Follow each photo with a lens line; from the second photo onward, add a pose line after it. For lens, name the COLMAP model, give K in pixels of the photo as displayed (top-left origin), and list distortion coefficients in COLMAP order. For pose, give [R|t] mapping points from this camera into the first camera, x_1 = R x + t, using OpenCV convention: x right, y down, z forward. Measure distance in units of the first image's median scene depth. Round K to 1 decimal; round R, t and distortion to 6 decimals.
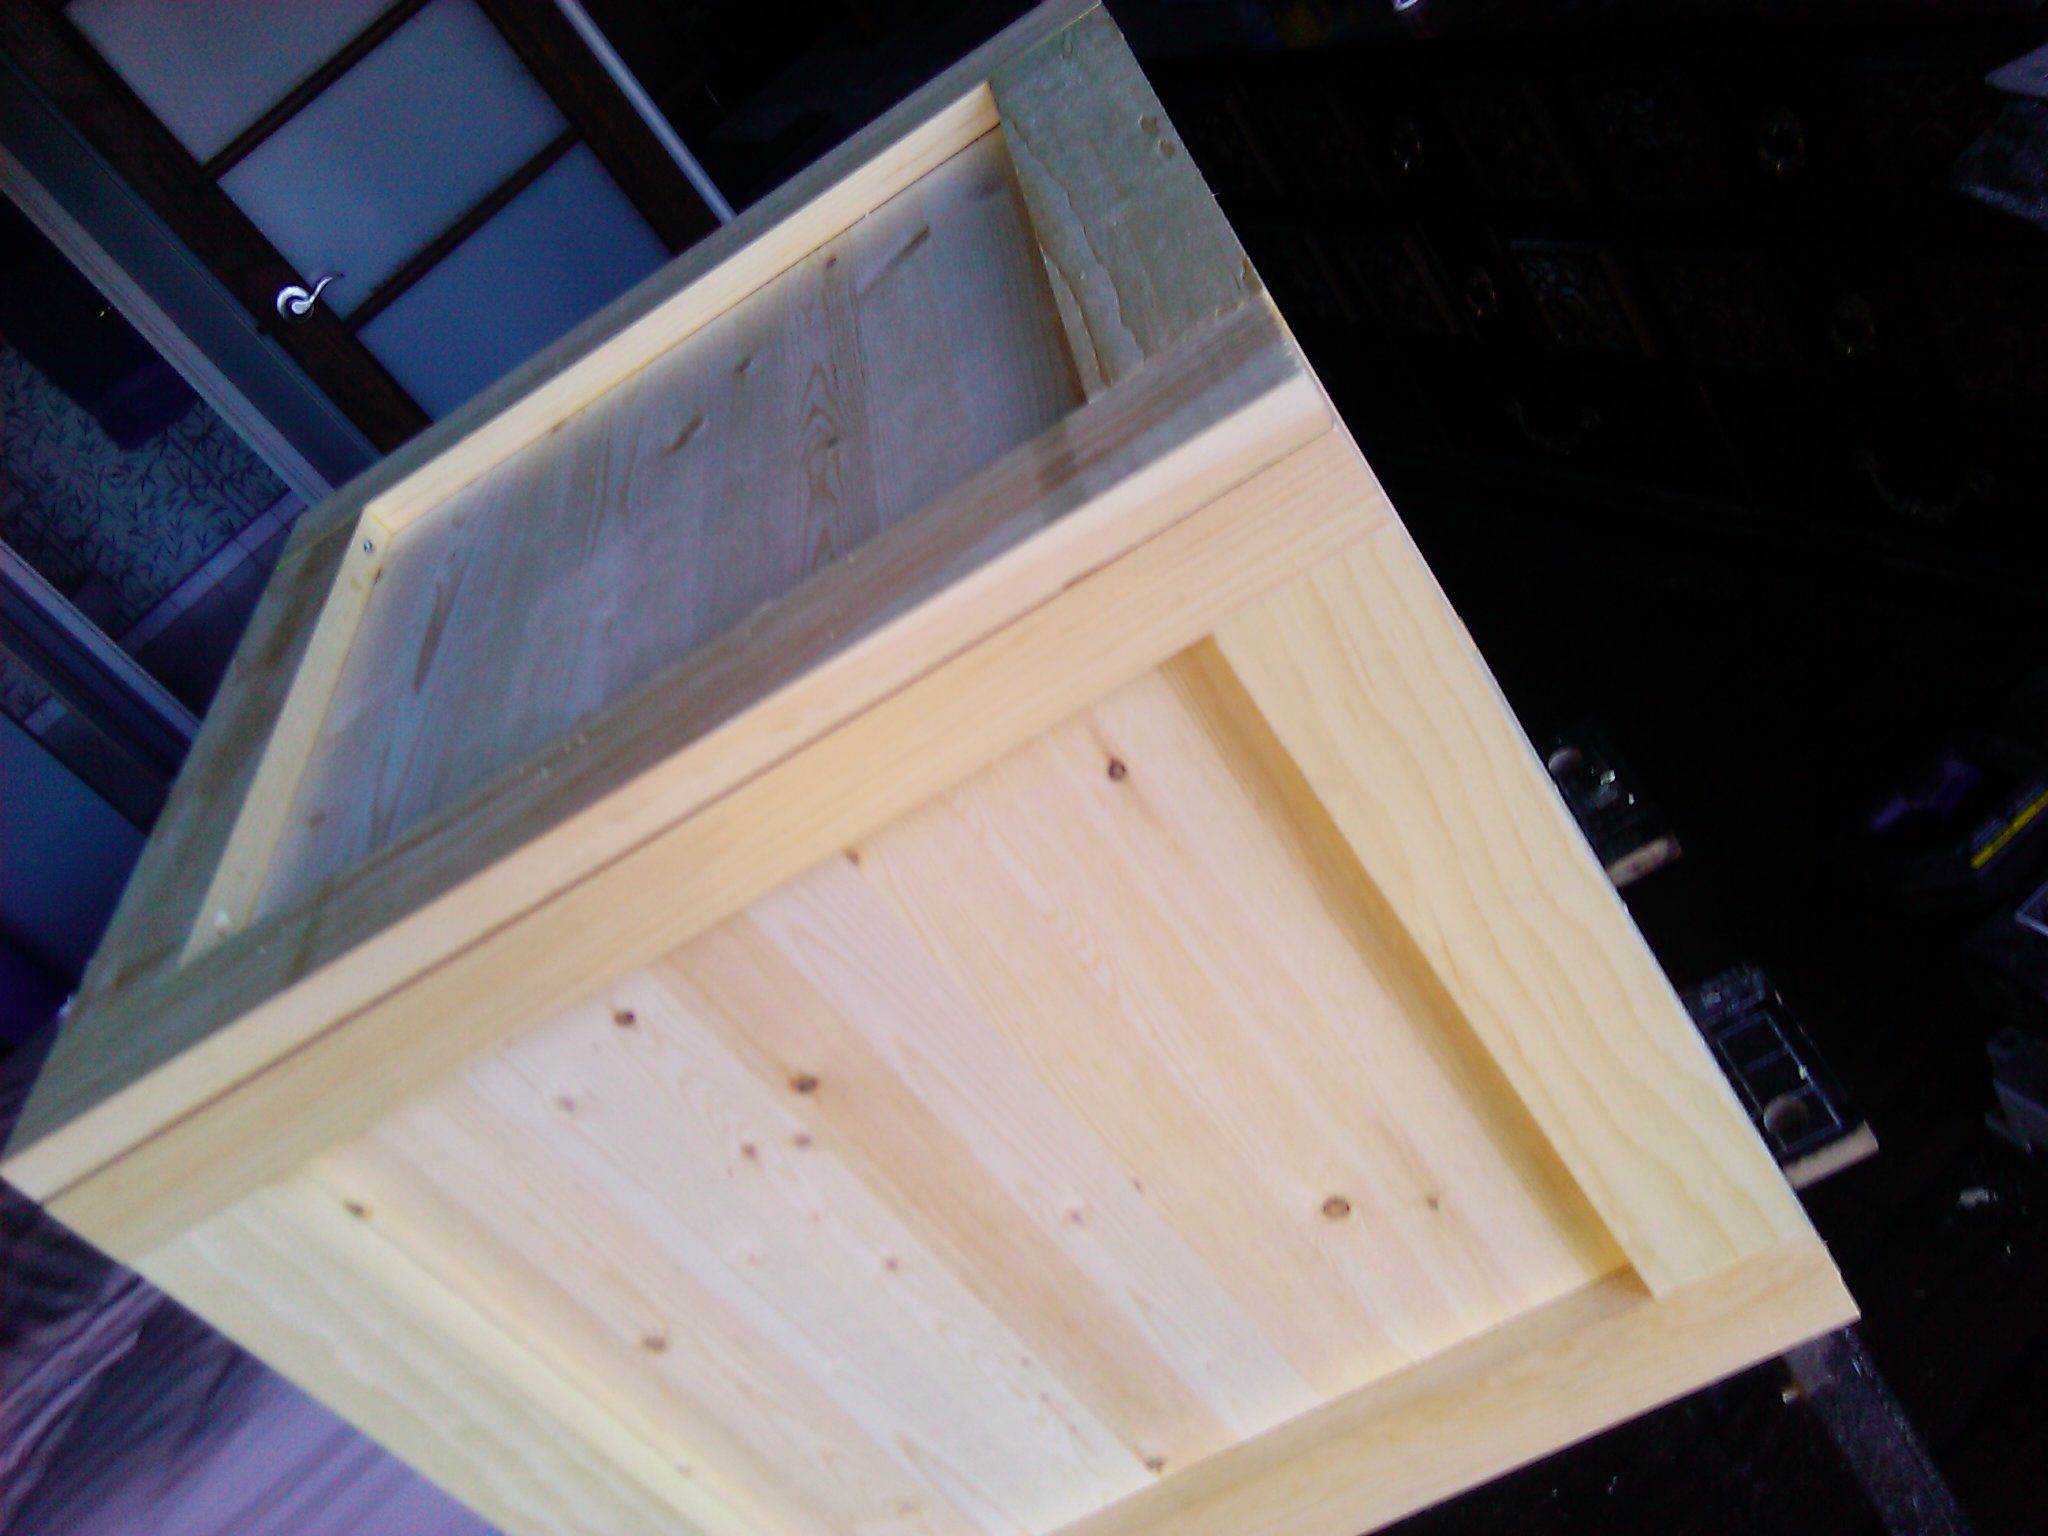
lens RADIAL K [[1960.7, 0, 1024.0], [0, 1960.7, 768.0], [0, 0, 1]] dist [0.088150, 0.004465]
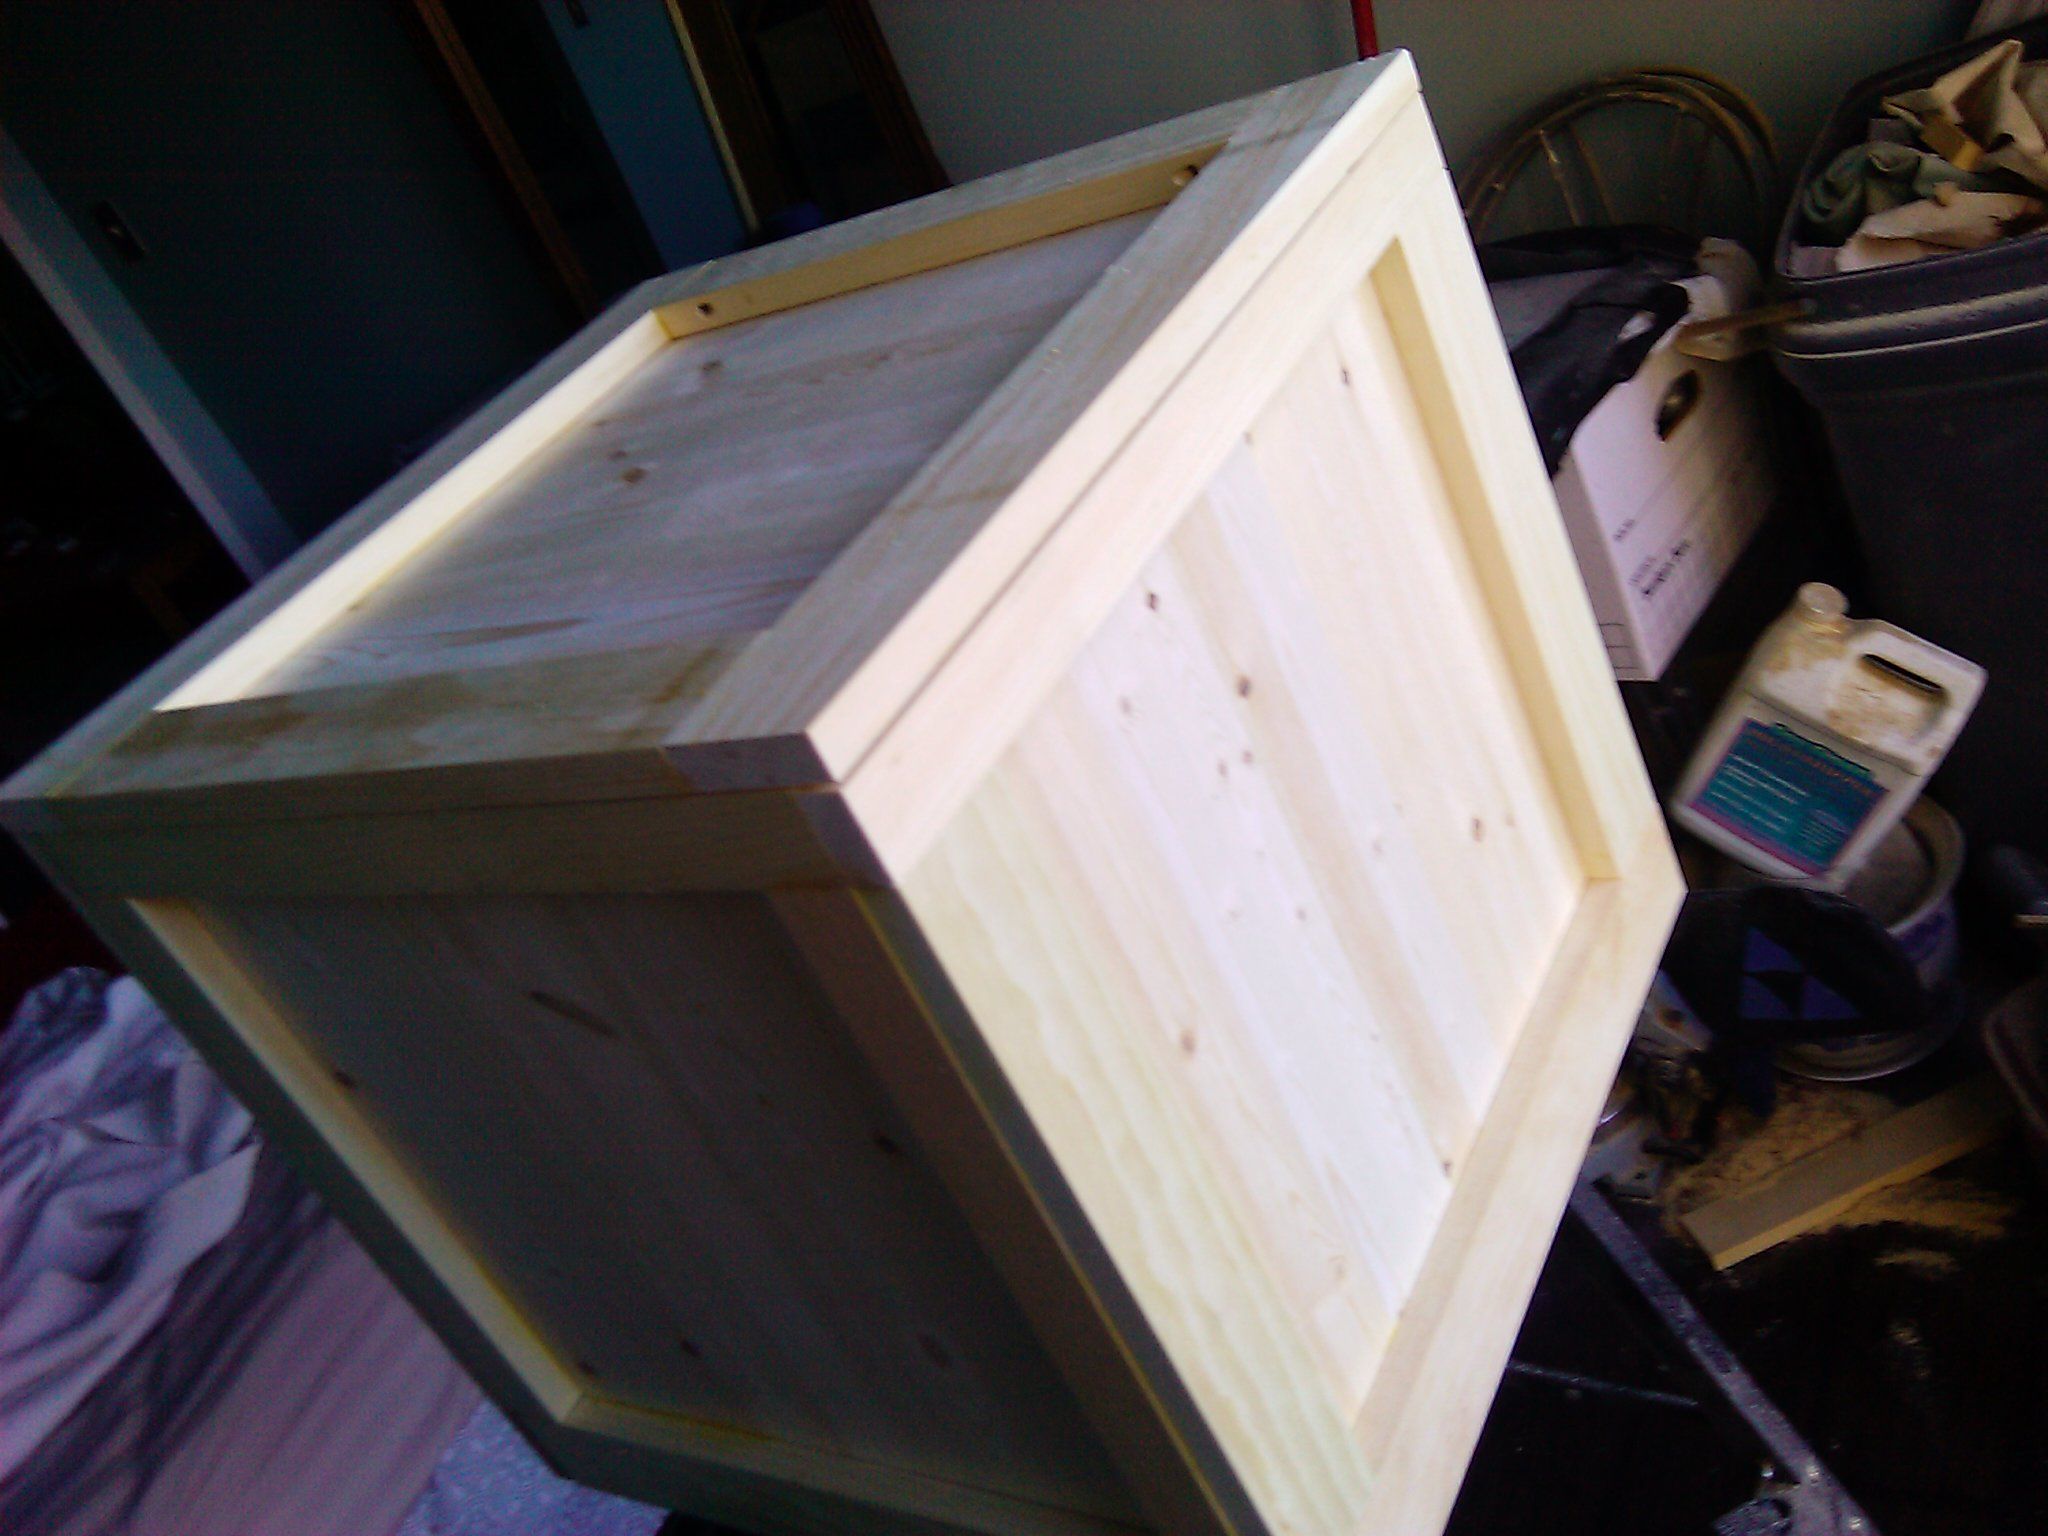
lens RADIAL K [[1960.7, 0, 1024.0], [0, 1960.7, 768.0], [0, 0, 1]] dist [0.088150, 0.004465]
pose [[0.674375, -0.100494, 0.731519, -0.986887], [0.490829, 0.801143, -0.342428, 0.504181], [-0.551639, 0.589975, 0.589596, 0.433821]]
